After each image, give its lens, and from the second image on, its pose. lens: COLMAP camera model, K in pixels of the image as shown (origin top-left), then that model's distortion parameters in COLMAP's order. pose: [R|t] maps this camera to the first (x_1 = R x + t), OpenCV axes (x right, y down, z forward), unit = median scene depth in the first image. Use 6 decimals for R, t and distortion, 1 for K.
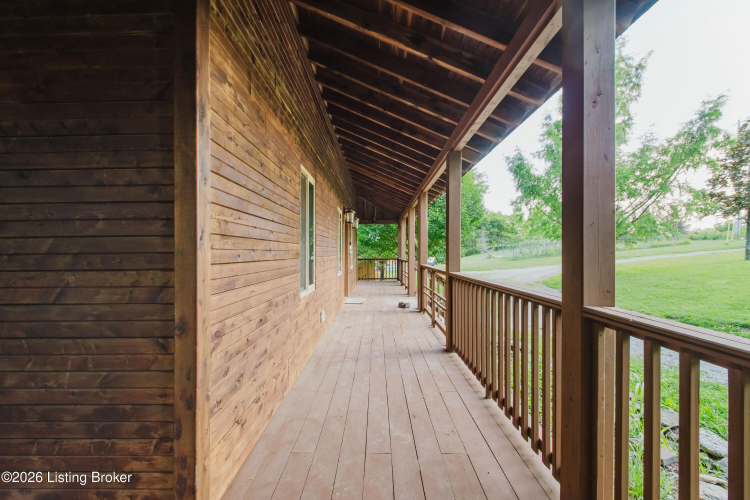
lens RADIAL K [[299.5, 0, 372.5], [0, 299.5, 250.7], [0, 0, 1]] dist [0.006616, -0.001597]
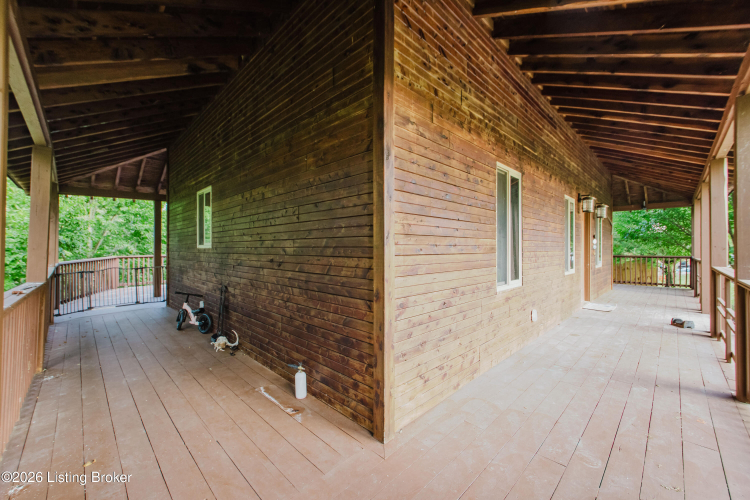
lens RADIAL K [[299.5, 0, 367.8], [0, 299.5, 244.4], [0, 0, 1]] dist [0.006616, -0.001597]
pose [[0.716913, 0.004305, -0.697149, 0.241788], [-0.004552, 0.999989, 0.001494, -0.005689], [0.697147, 0.002102, 0.716925, -0.080727]]
